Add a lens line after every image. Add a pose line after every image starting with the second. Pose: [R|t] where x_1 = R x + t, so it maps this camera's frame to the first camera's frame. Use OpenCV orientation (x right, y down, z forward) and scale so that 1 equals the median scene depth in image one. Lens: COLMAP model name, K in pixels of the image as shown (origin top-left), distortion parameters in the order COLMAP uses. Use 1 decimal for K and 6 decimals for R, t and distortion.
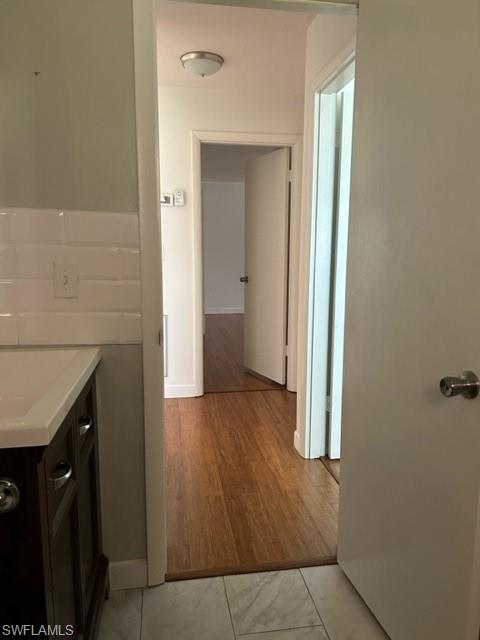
lens RADIAL K [[482.6, 0, 239.7], [0, 482.6, 320.8], [0, 0, 1]] dist [0.025929, -0.021359]
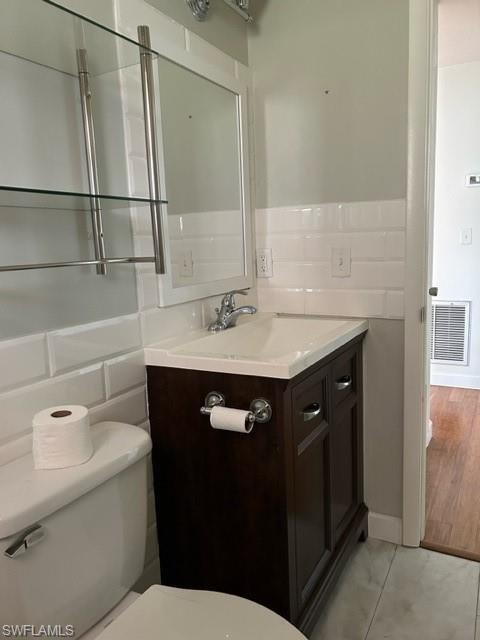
lens RADIAL K [[482.6, 0, 241.1], [0, 482.6, 319.3], [0, 0, 1]] dist [0.025929, -0.021359]
pose [[0.789641, 0.058503, -0.610773, 0.173124], [-0.048250, 0.998282, 0.033240, 0.028161], [0.611669, 0.003222, 0.791107, -0.085400]]
